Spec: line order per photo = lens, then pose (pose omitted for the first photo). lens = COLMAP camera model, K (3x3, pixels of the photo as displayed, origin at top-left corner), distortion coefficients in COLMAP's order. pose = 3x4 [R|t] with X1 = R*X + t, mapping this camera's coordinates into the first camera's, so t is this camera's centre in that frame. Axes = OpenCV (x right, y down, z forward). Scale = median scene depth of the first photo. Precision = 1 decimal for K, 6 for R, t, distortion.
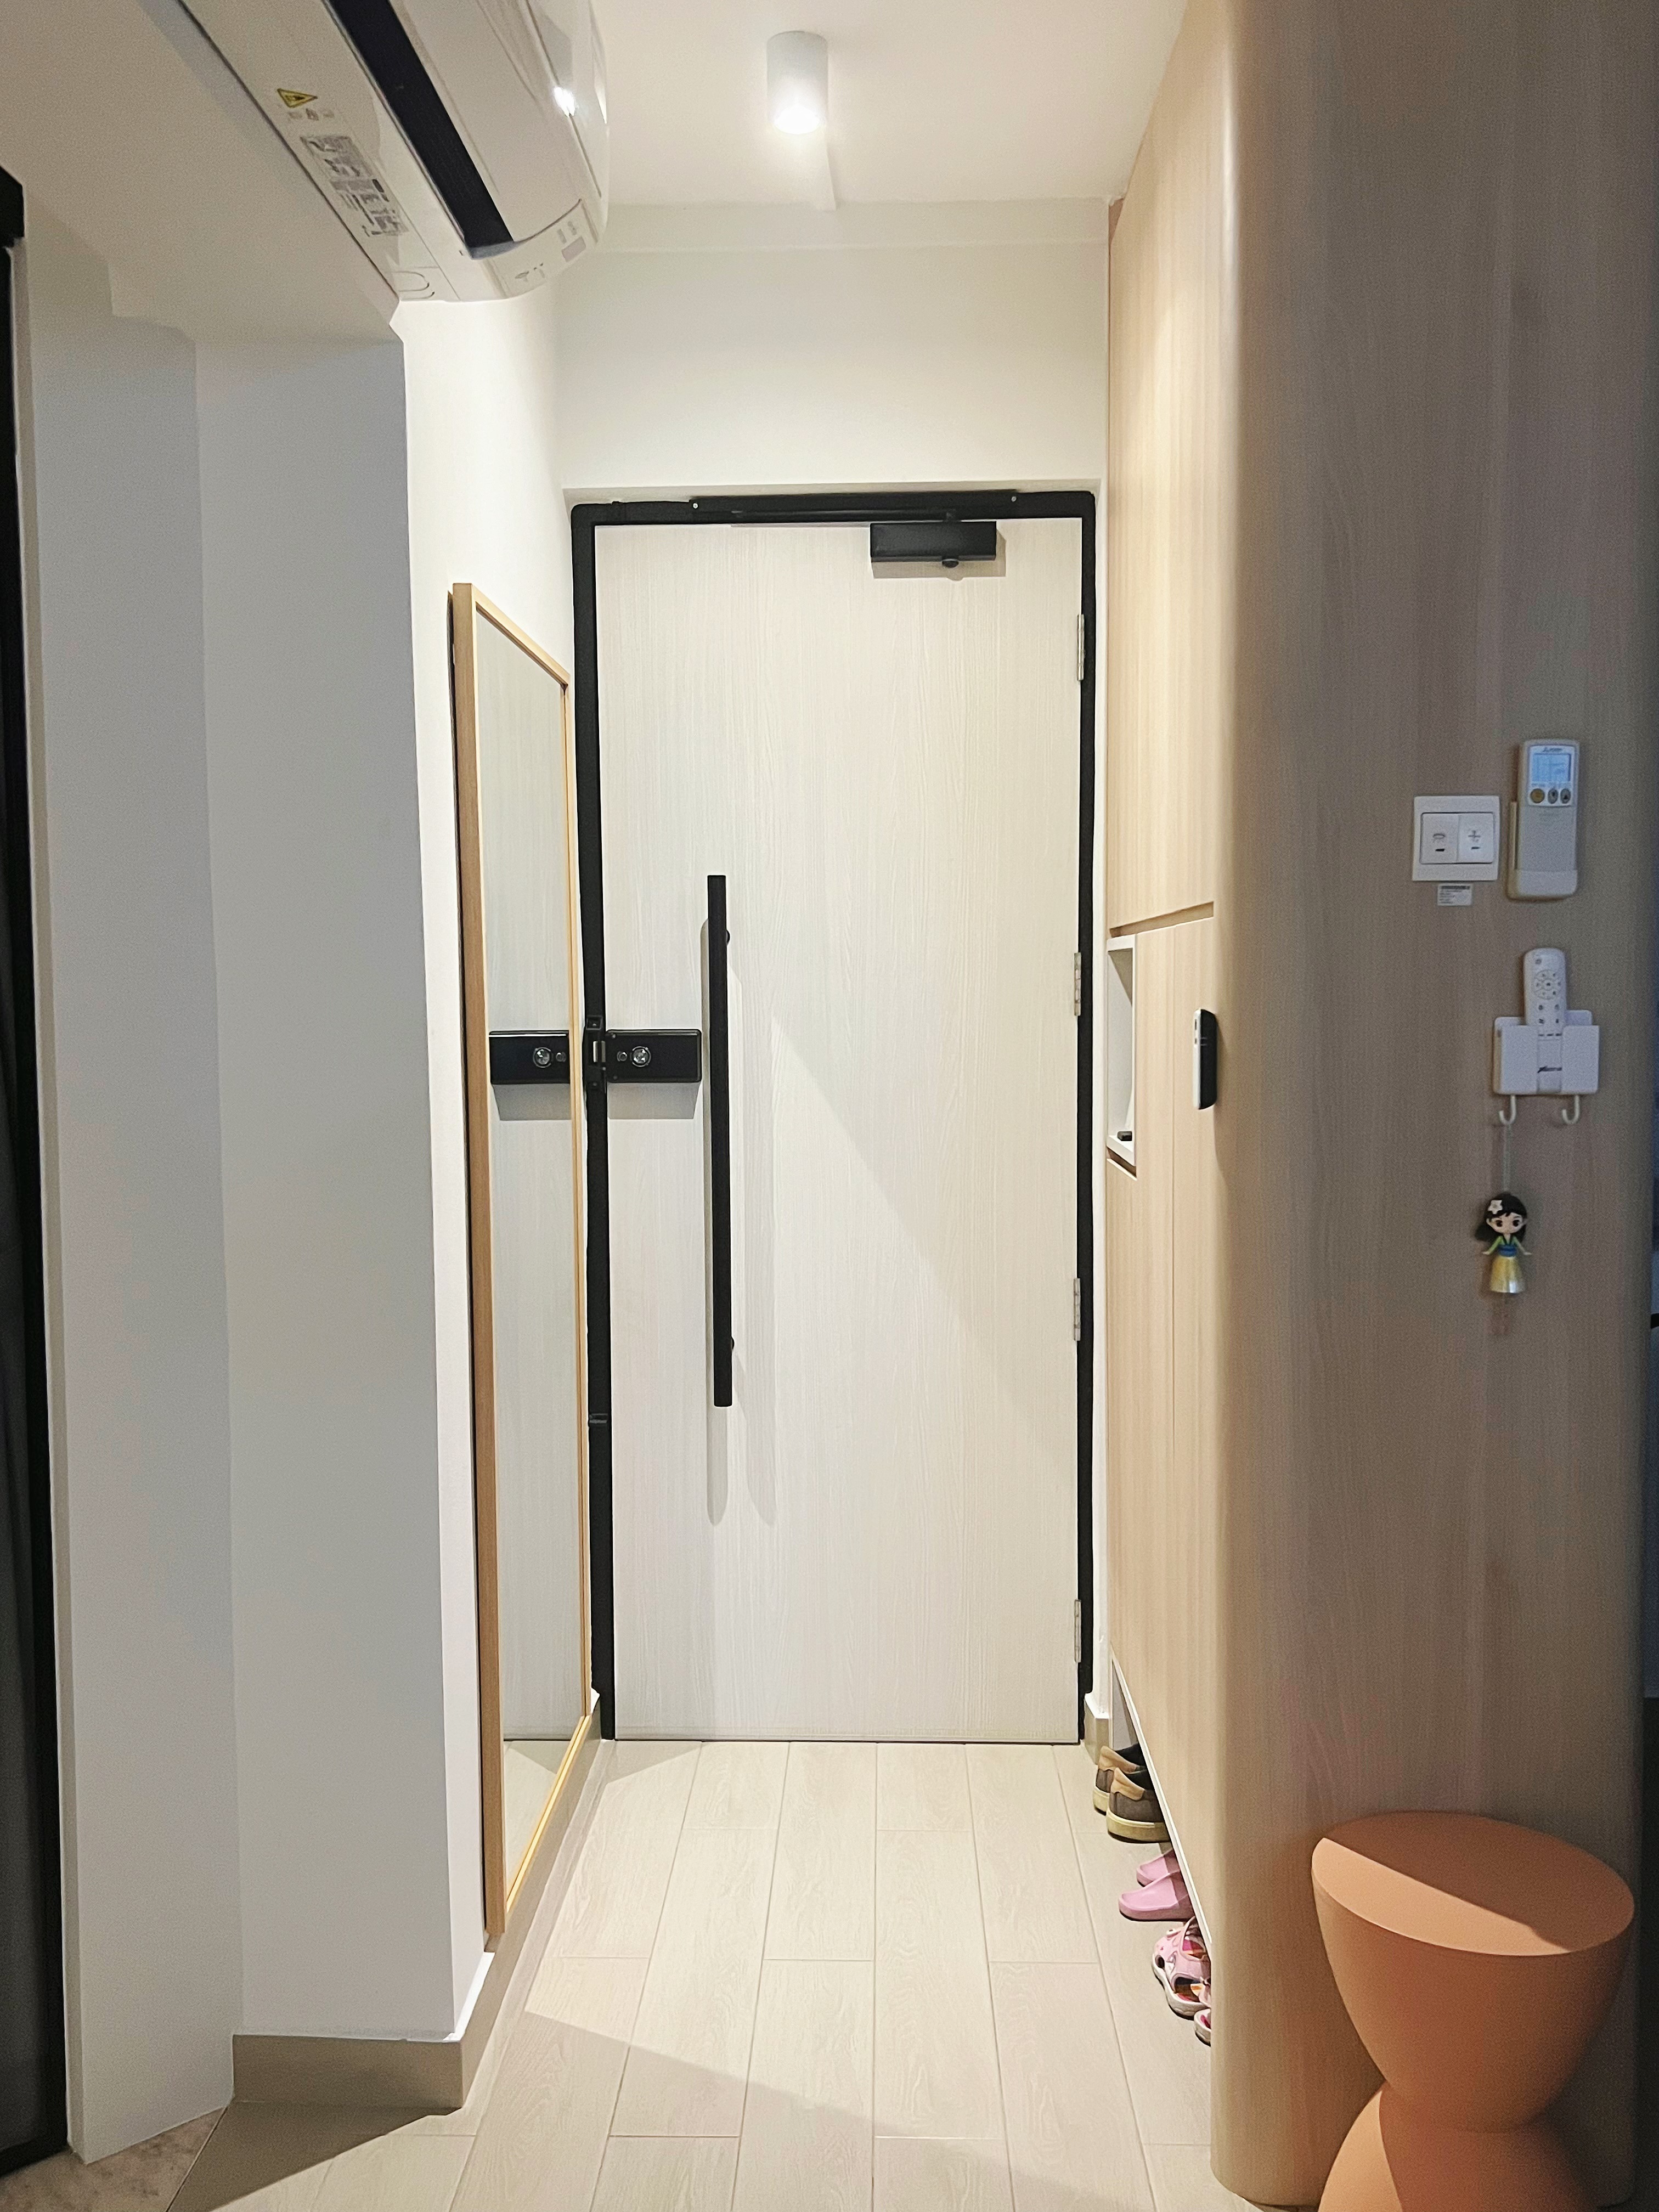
lens RADIAL K [[1918.9, 0, 829.5], [0, 1918.9, 1106.0], [0, 0, 1]] dist [0.123771, -0.169480]
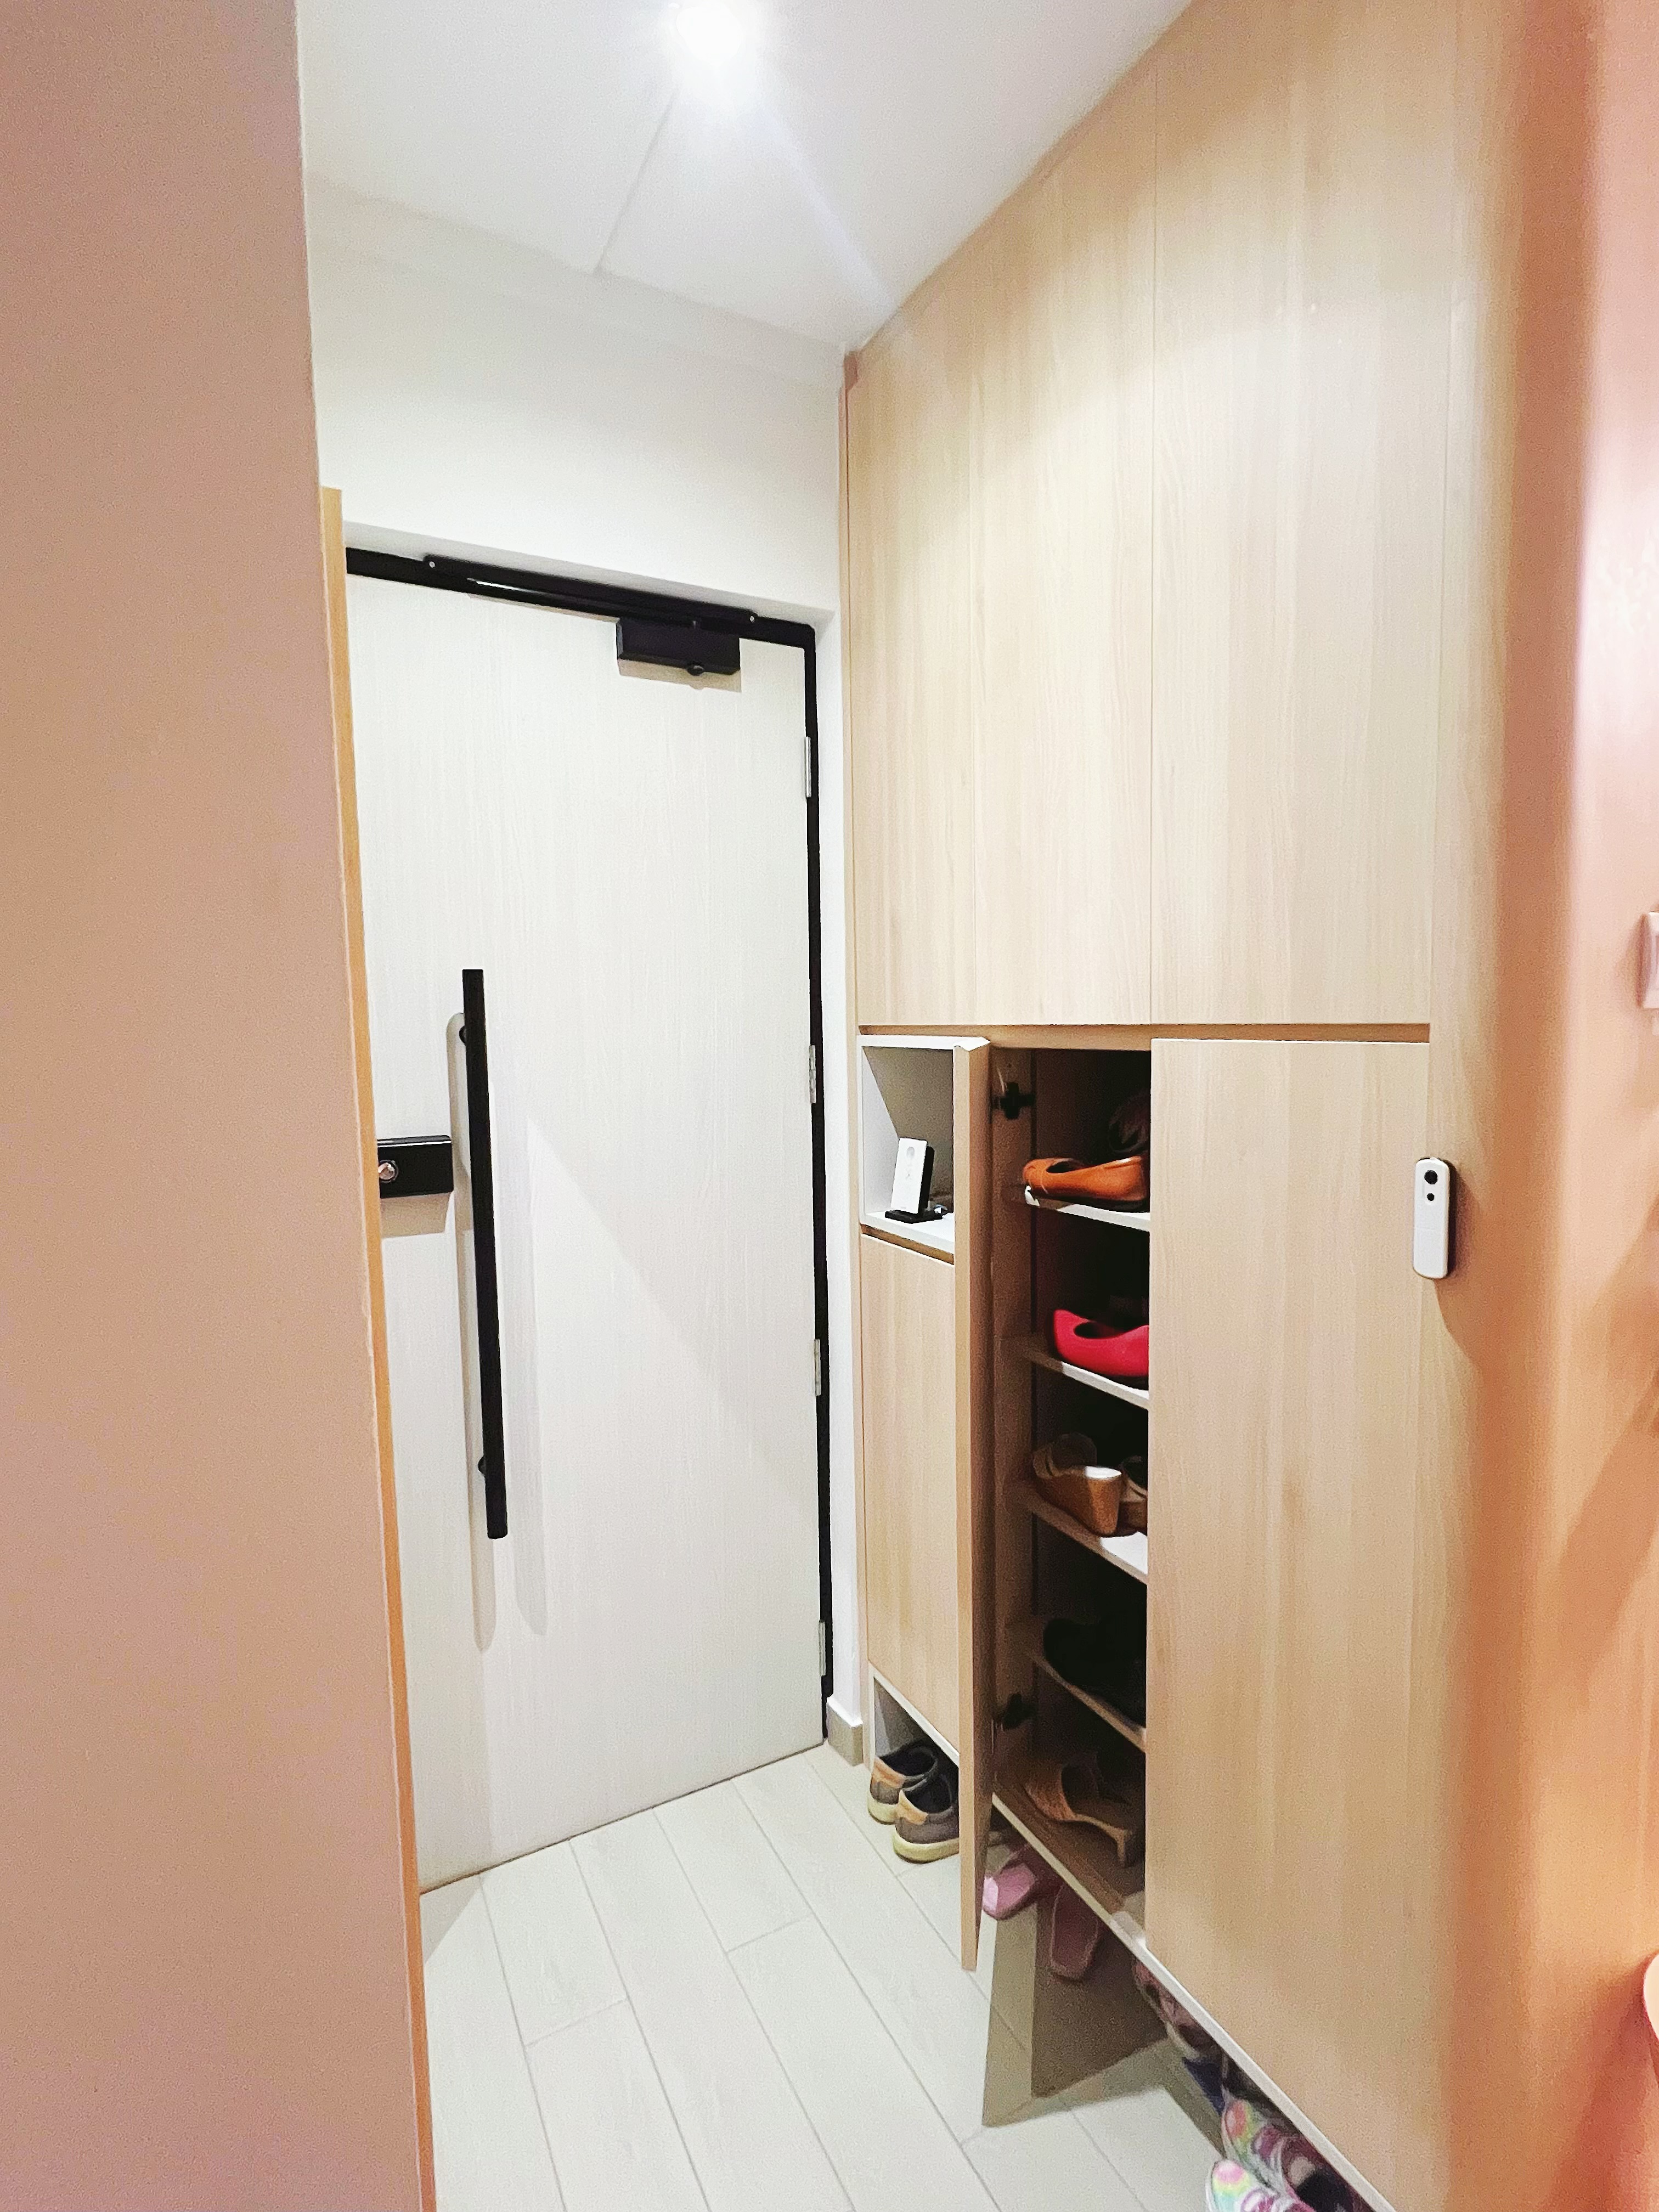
lens RADIAL K [[1068.8, 0, 829.5], [0, 1068.8, 1106.0], [0, 0, 1]] dist [0.001473, -0.009012]
pose [[0.864752, -0.045295, 0.500152, -0.168602], [0.040453, 0.998971, 0.020528, -0.058162], [-0.500567, 0.002481, 0.865694, 0.470820]]
